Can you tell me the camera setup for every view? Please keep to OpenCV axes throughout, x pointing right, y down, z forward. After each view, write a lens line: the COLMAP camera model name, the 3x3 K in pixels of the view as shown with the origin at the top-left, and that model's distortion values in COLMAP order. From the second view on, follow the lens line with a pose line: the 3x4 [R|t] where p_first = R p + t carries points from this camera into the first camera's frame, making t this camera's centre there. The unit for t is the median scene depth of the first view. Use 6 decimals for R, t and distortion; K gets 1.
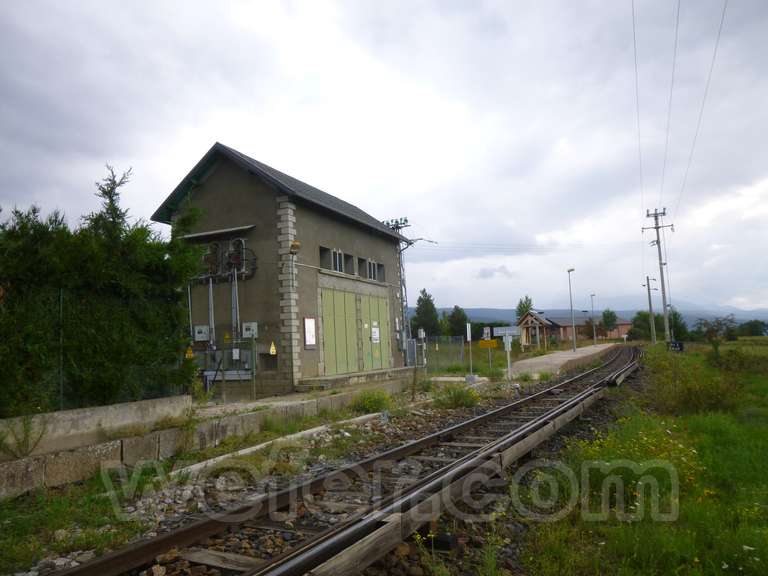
lens RADIAL K [[580.0, 0, 384.0], [0, 580.0, 288.0], [0, 0, 1]] dist [-0.038364, 0.014371]
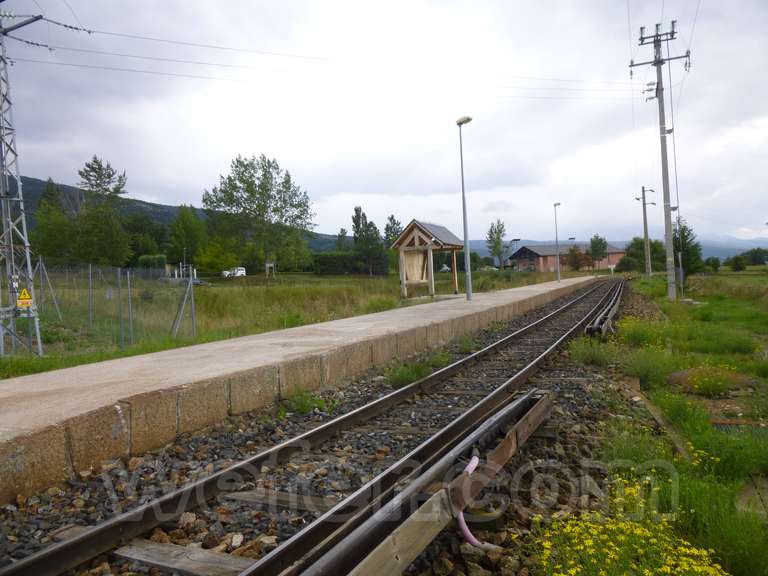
lens RADIAL K [[580.0, 0, 384.0], [0, 580.0, 288.0], [0, 0, 1]] dist [-0.038364, 0.014371]
pose [[0.999937, -0.010883, 0.002679, 0.091513], [0.010502, 0.993277, 0.115288, 0.016323], [-0.003916, -0.115253, 0.993328, 0.189805]]
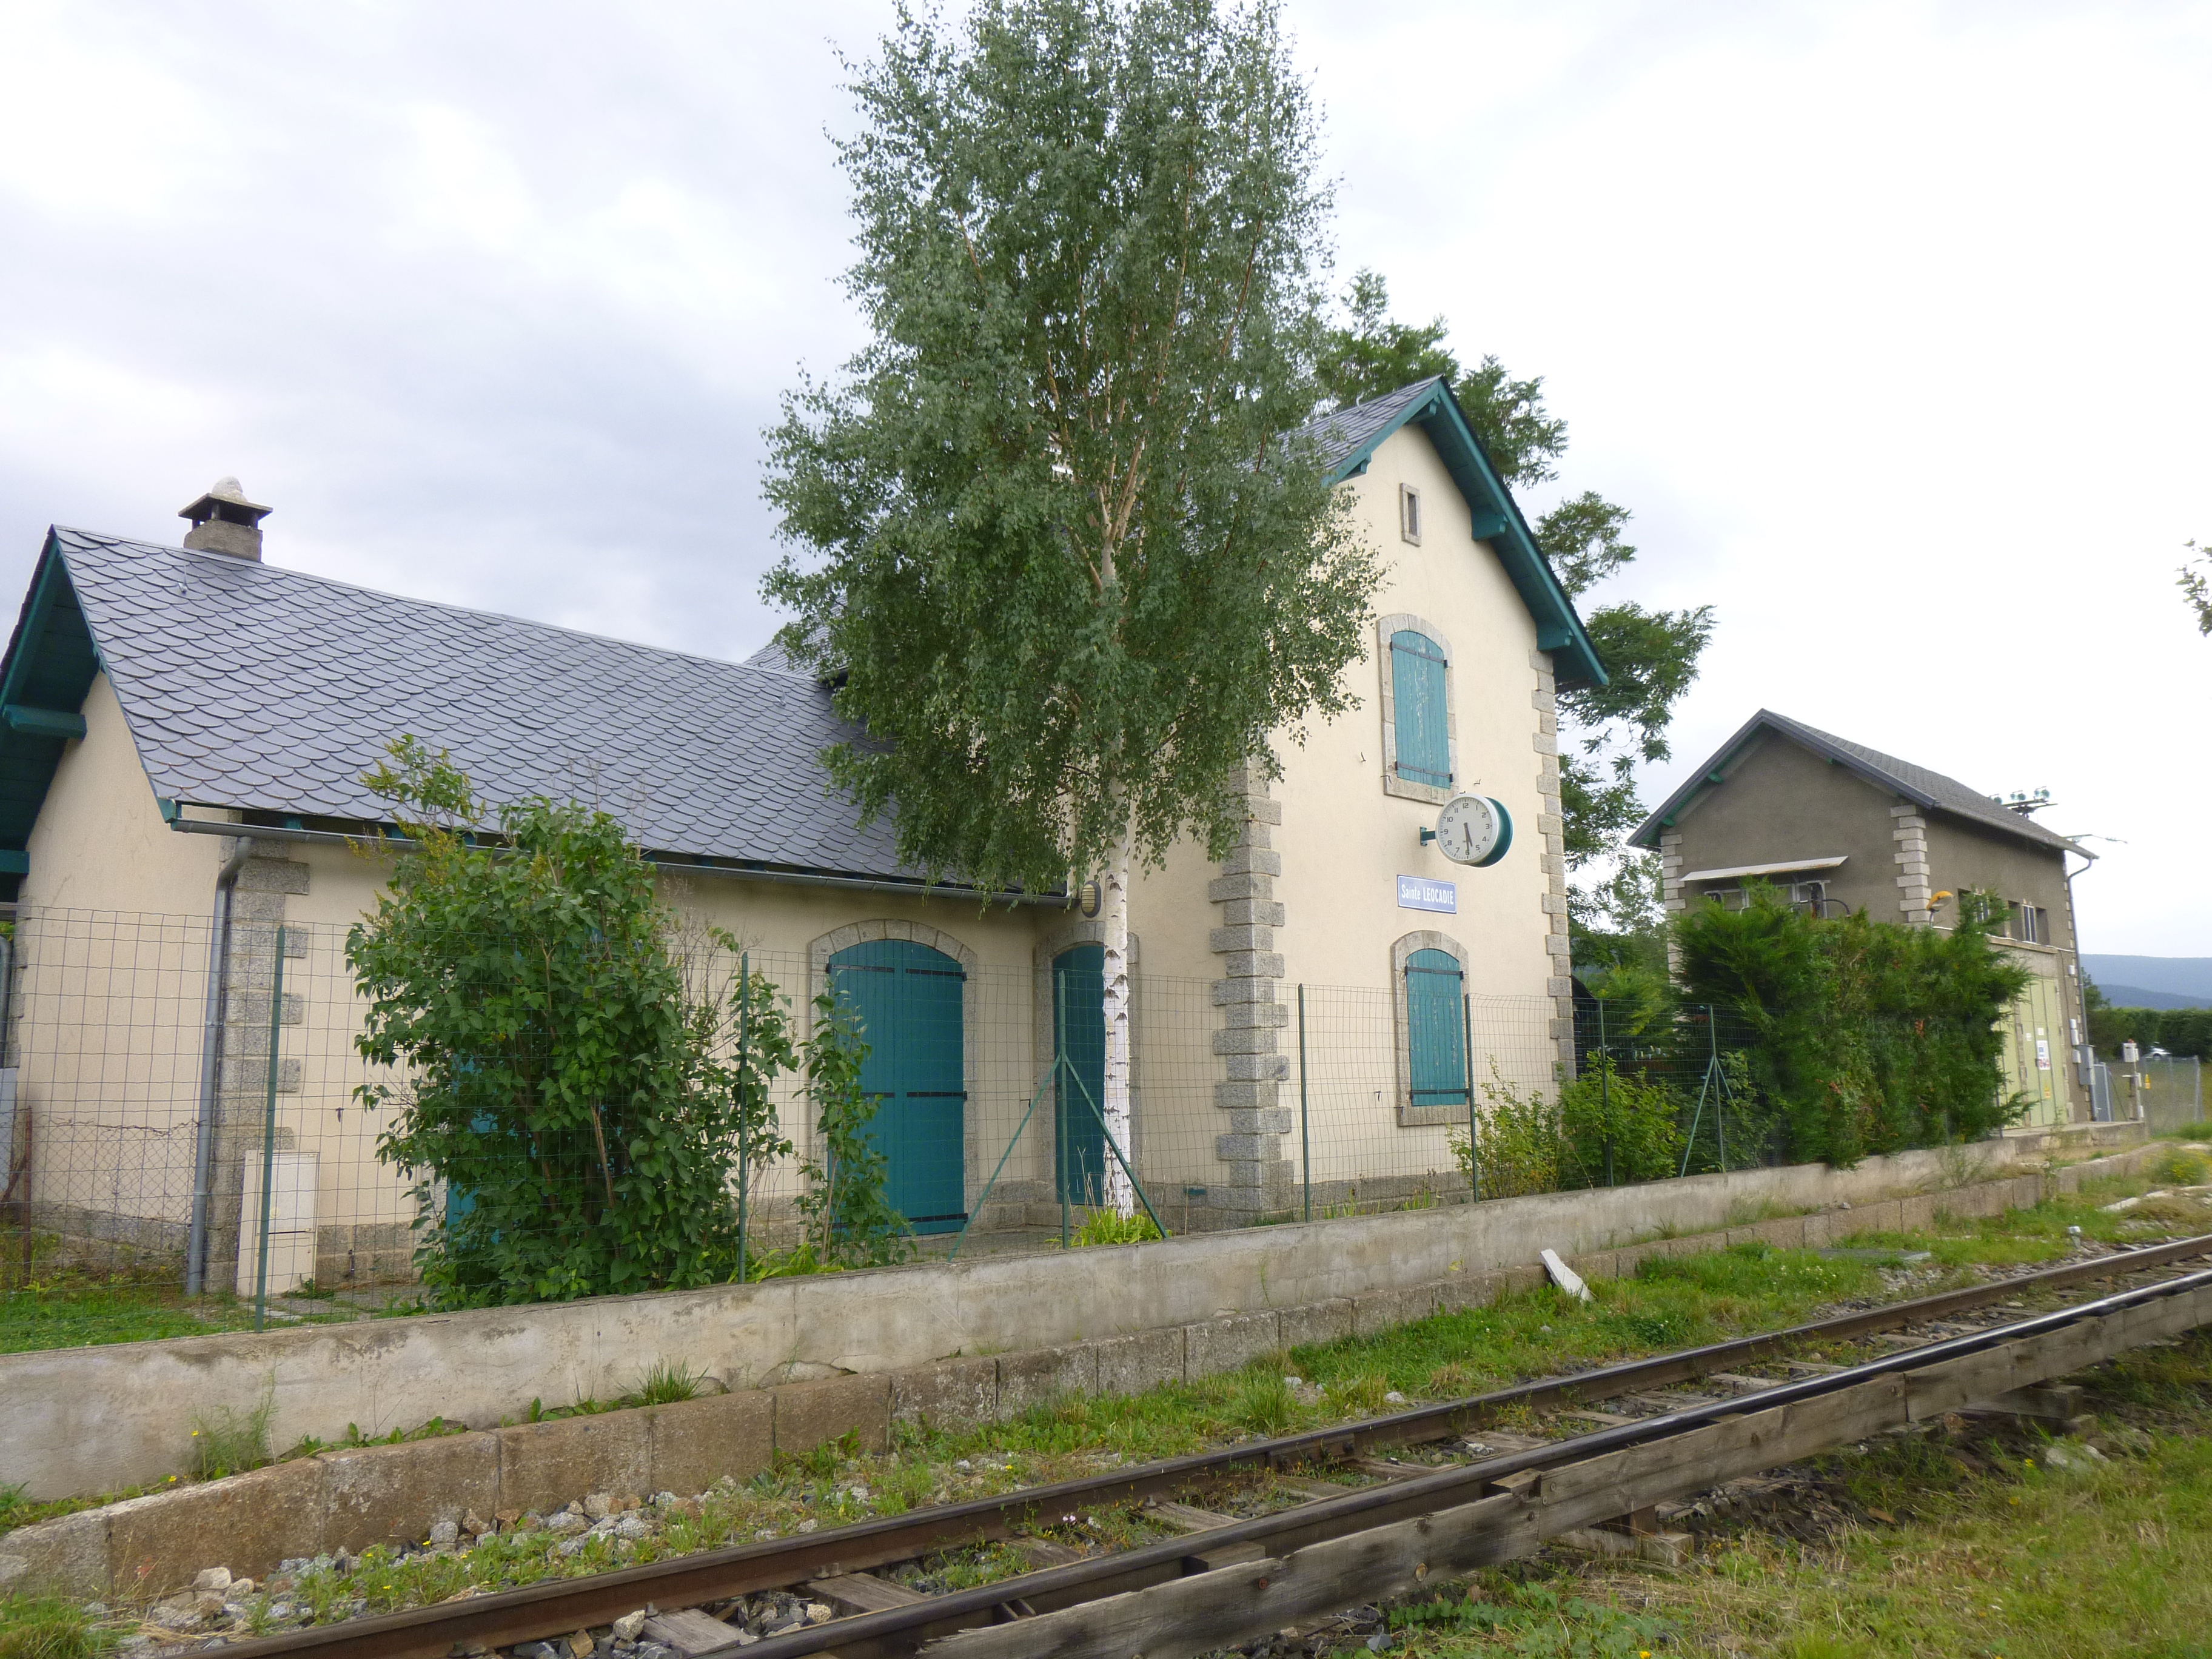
lens RADIAL K [[1670.5, 0, 1106.0], [0, 1670.5, 829.5], [0, 0, 1]] dist [-0.038364, 0.014371]
pose [[0.934256, -0.022747, -0.355876, -0.277702], [0.009242, 0.999173, -0.039603, -0.067803], [0.356483, 0.033710, 0.933694, -0.657338]]
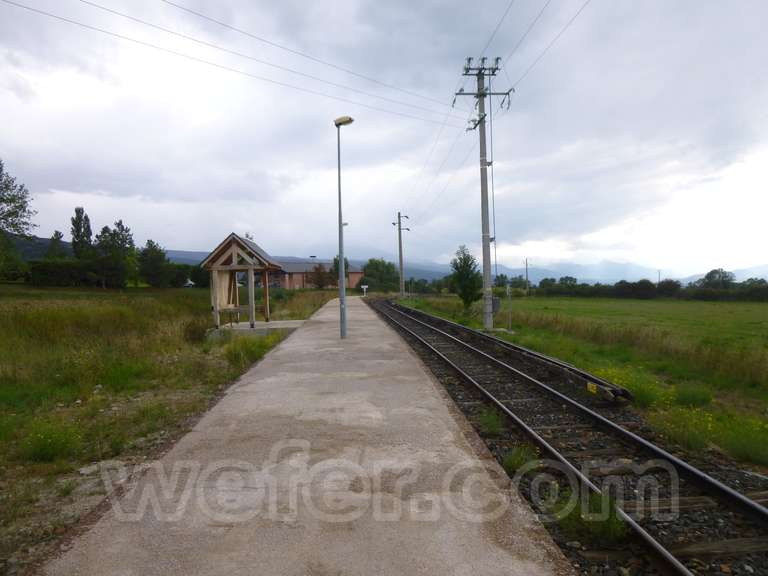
lens RADIAL K [[580.0, 0, 384.0], [0, 580.0, 288.0], [0, 0, 1]] dist [-0.038364, 0.014371]
pose [[0.891575, 0.017372, 0.452540, 0.063464], [-0.059847, 0.995020, 0.079711, 0.015953], [-0.448902, -0.098151, 0.888174, 0.228021]]
